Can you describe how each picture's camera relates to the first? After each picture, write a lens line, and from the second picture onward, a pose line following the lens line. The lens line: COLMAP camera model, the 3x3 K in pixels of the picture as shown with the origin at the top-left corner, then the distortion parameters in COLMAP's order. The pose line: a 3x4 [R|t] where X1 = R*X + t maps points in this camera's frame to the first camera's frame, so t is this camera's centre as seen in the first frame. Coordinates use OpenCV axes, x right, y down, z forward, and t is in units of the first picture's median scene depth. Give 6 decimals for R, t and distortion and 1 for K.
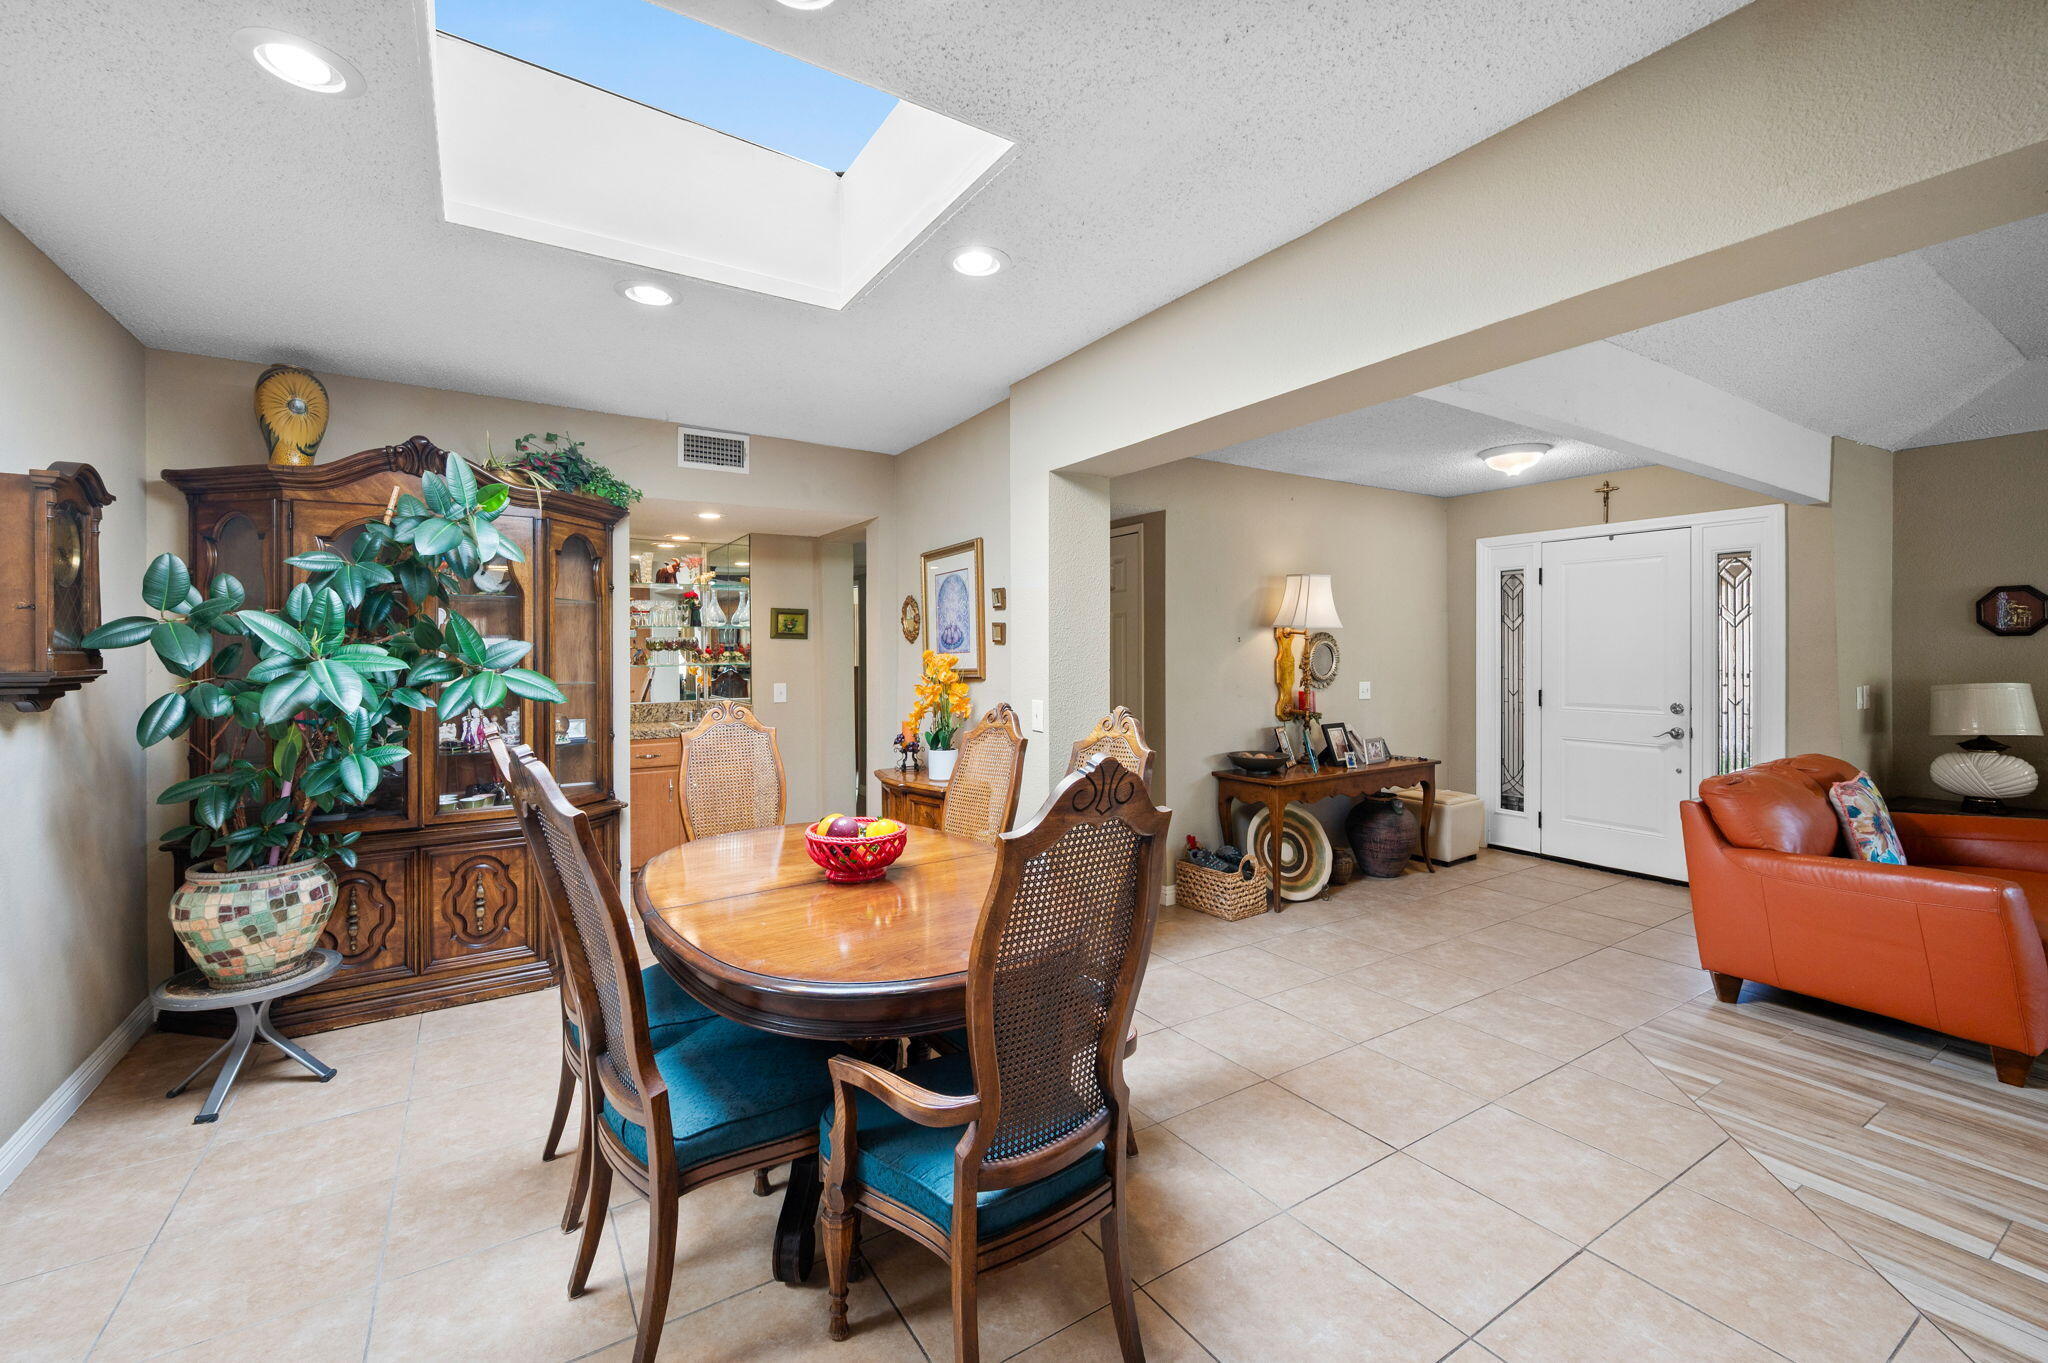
lens RADIAL K [[851.6, 0, 1043.6], [0, 851.6, 648.2], [0, 0, 1]] dist [0.000946, 0.001086]
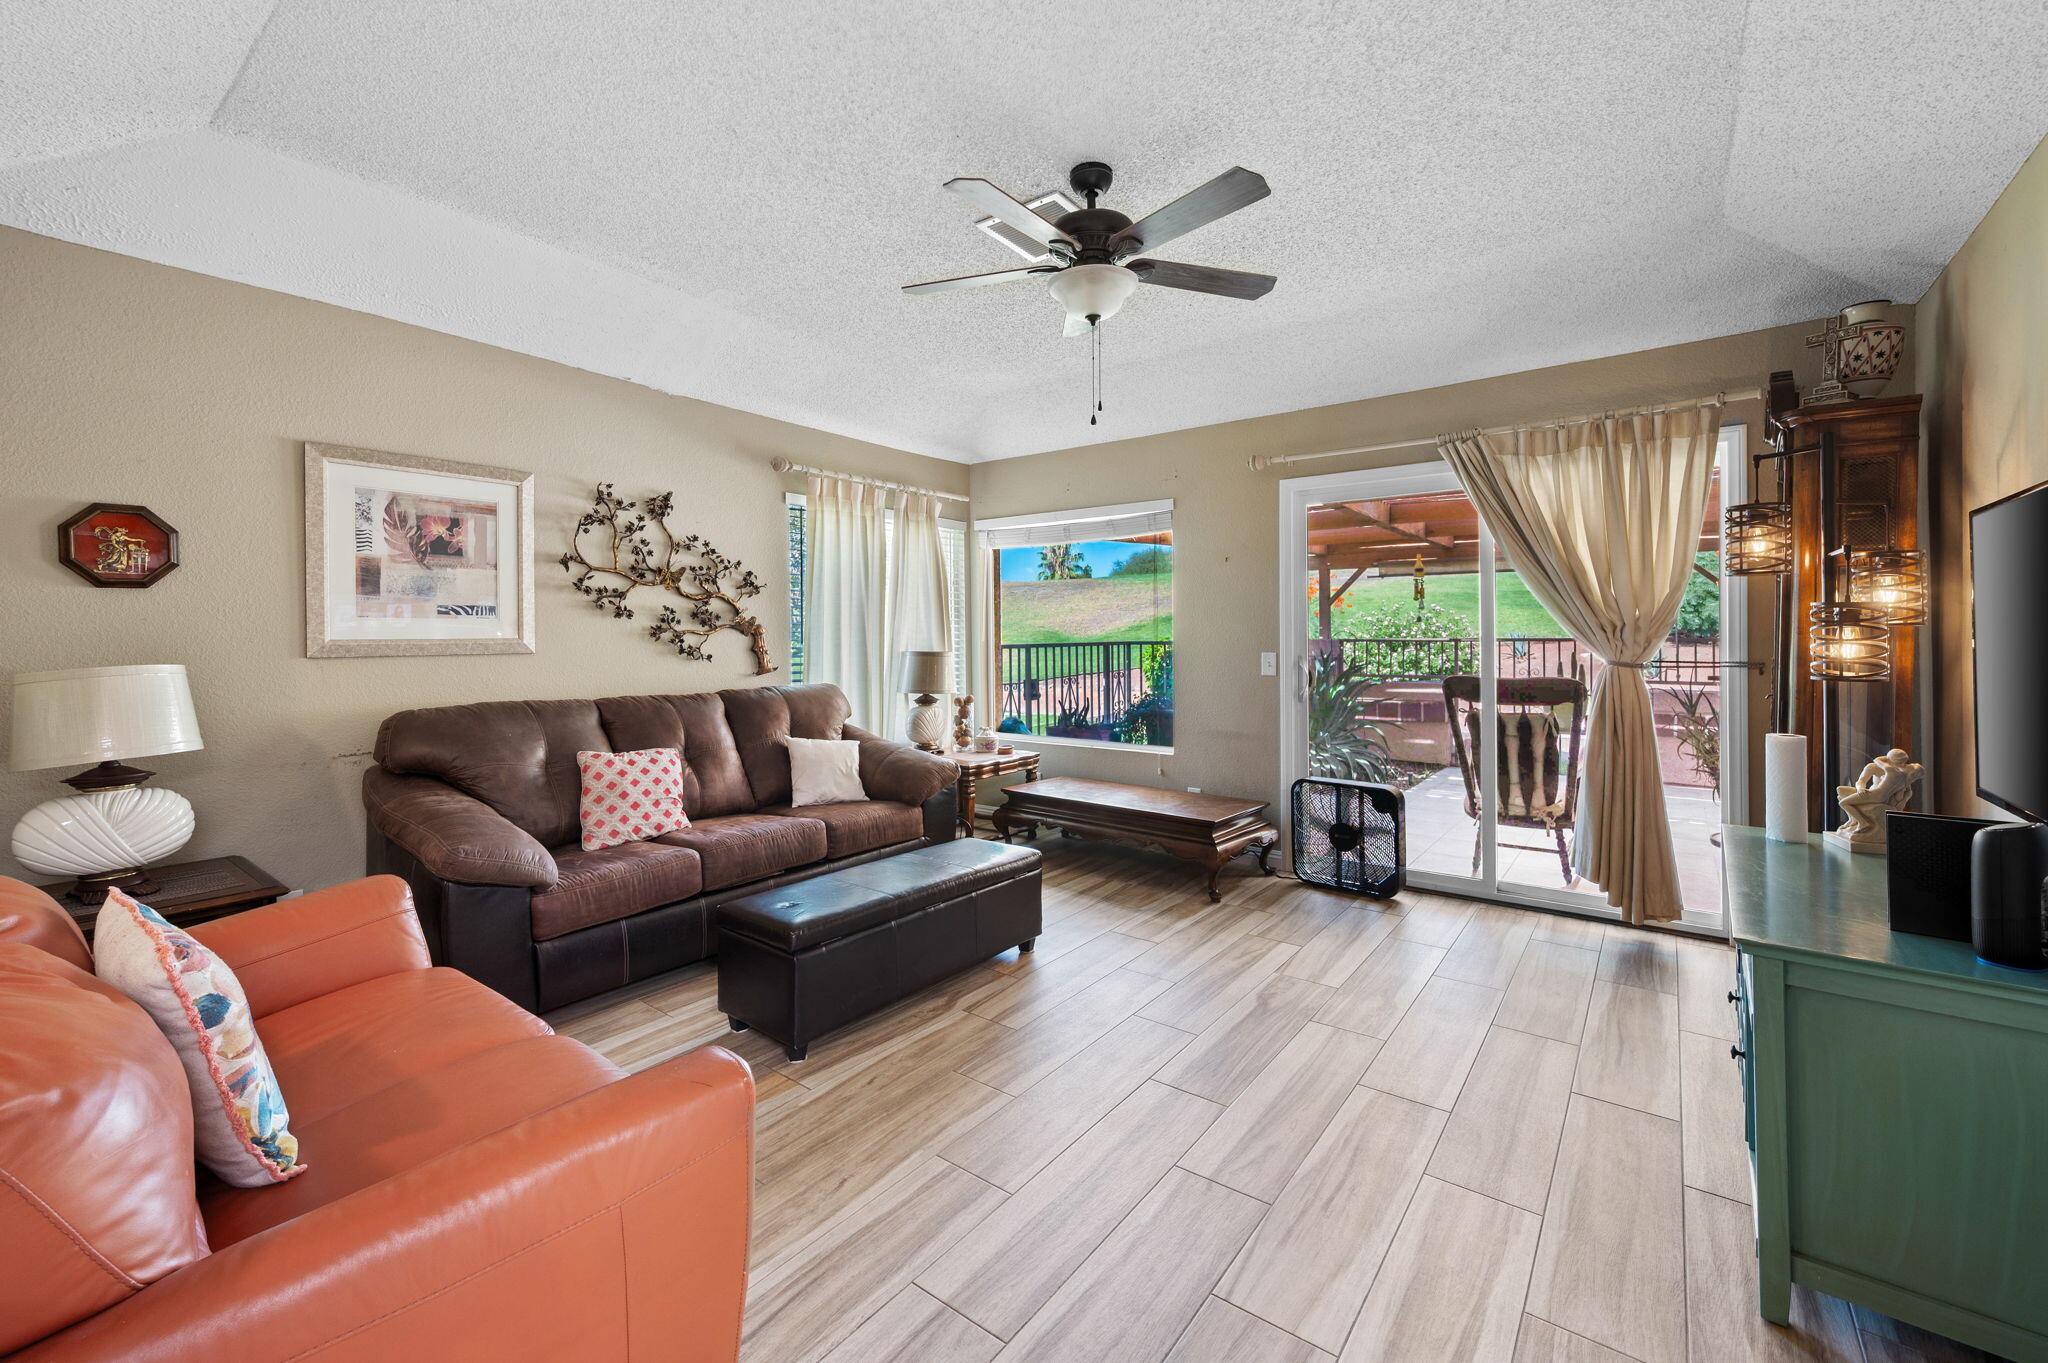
lens RADIAL K [[851.6, 0, 1035.2], [0, 851.6, 640.0], [0, 0, 1]] dist [0.000946, 0.001086]
pose [[-0.316983, 0.000915, 0.948431, 0.479940], [-0.001132, 0.999998, -0.001343, 0.029647], [-0.948430, -0.001499, -0.316982, 0.775947]]
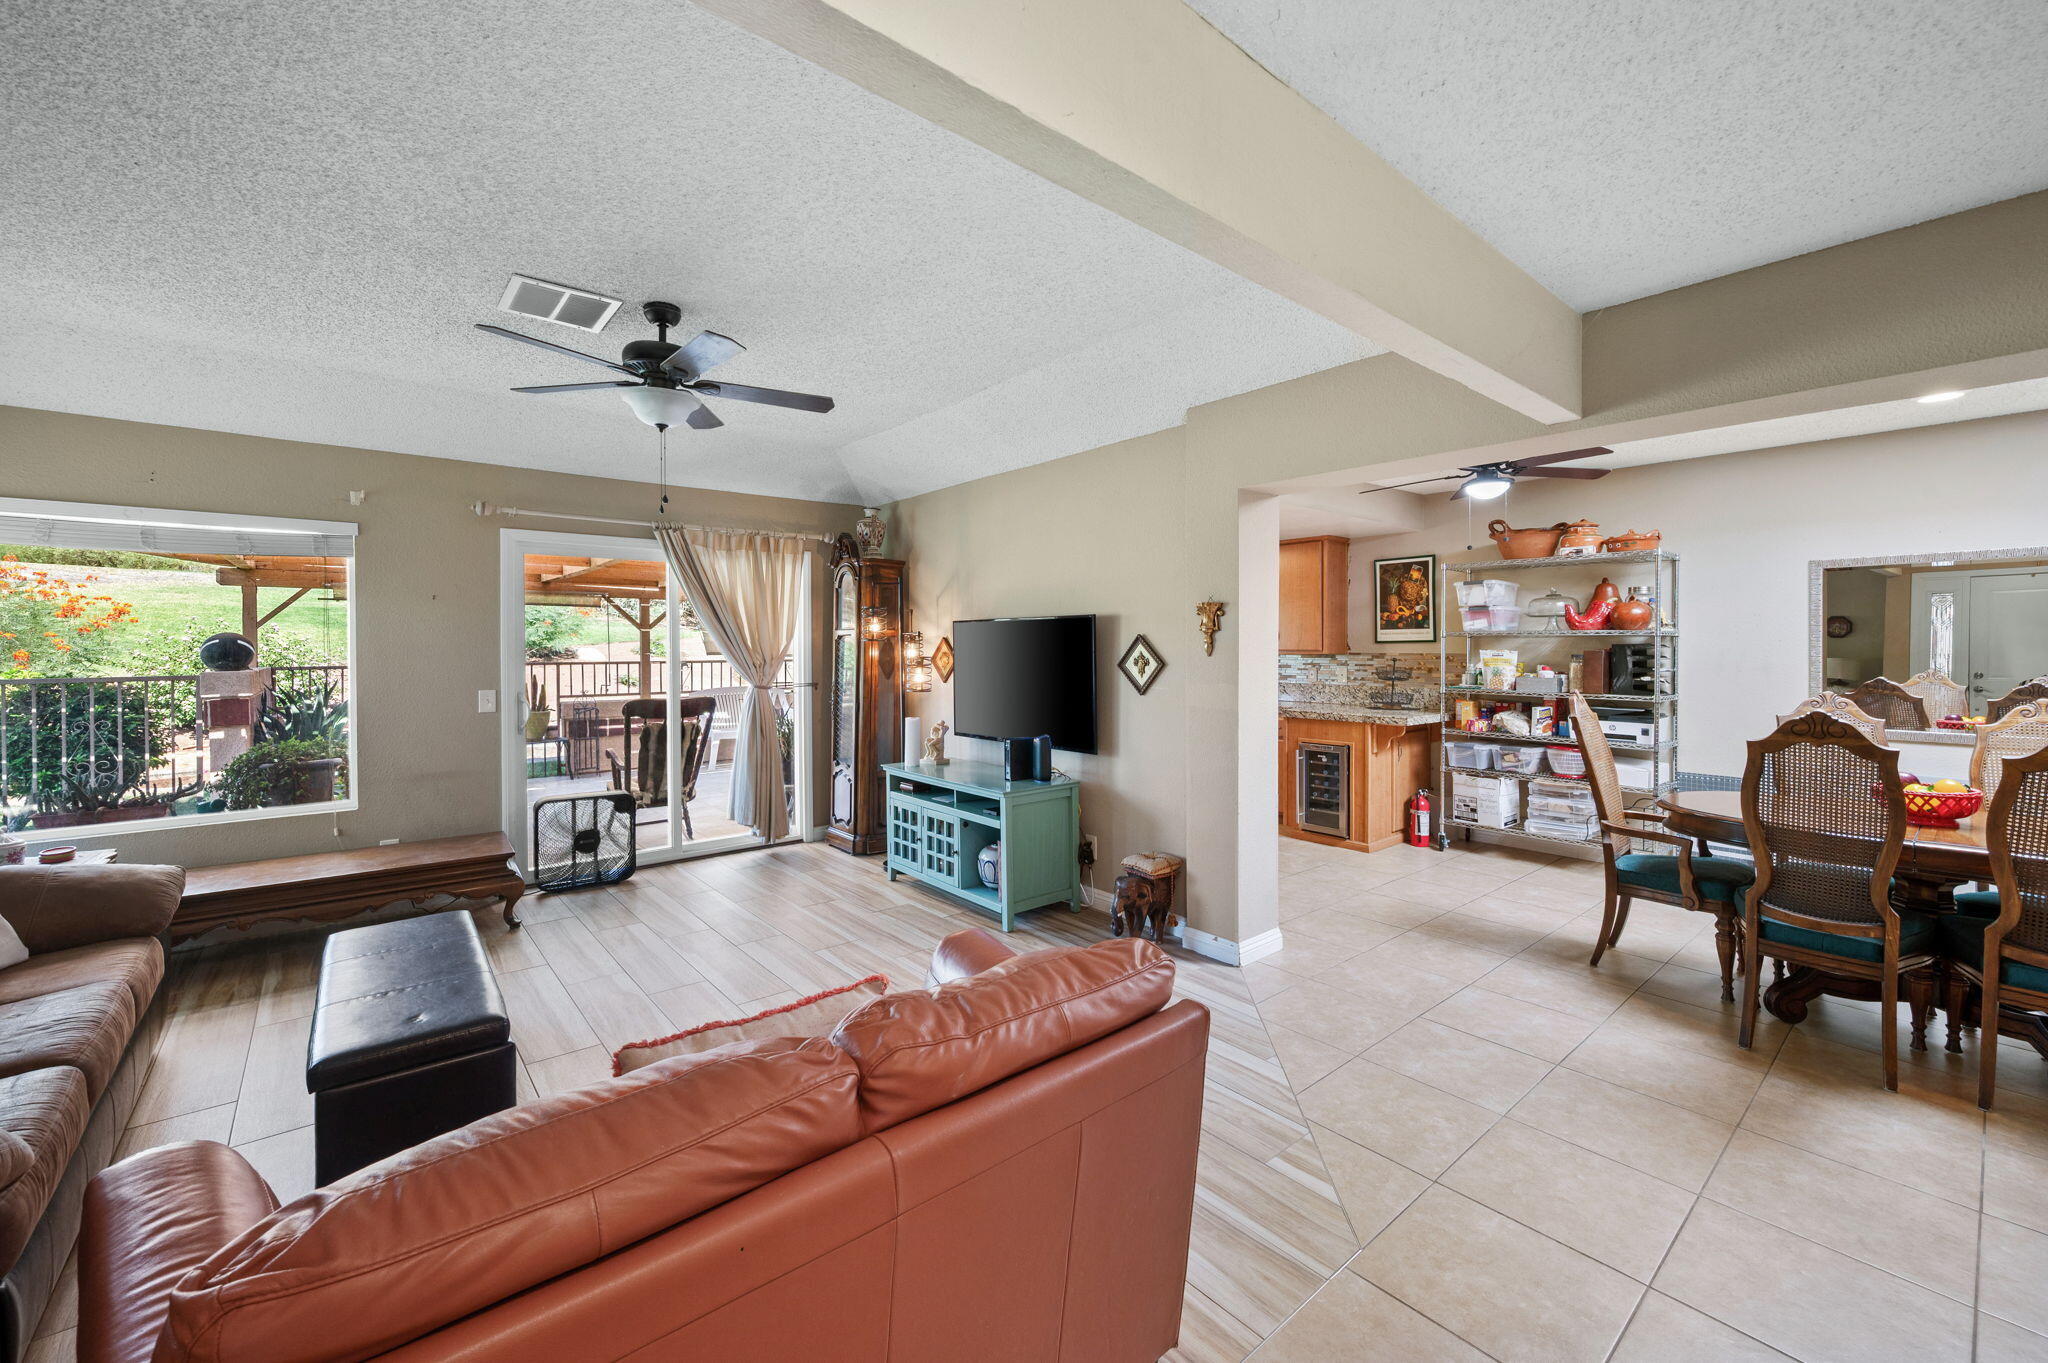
lens RADIAL K [[851.6, 0, 1010.0], [0, 851.6, 647.7], [0, 0, 1]] dist [0.000946, 0.001086]
pose [[-0.994108, 0.004490, -0.108305, 0.933449], [0.004816, 0.999985, -0.002745, -0.014224], [0.108291, -0.003250, -0.994114, 1.495566]]
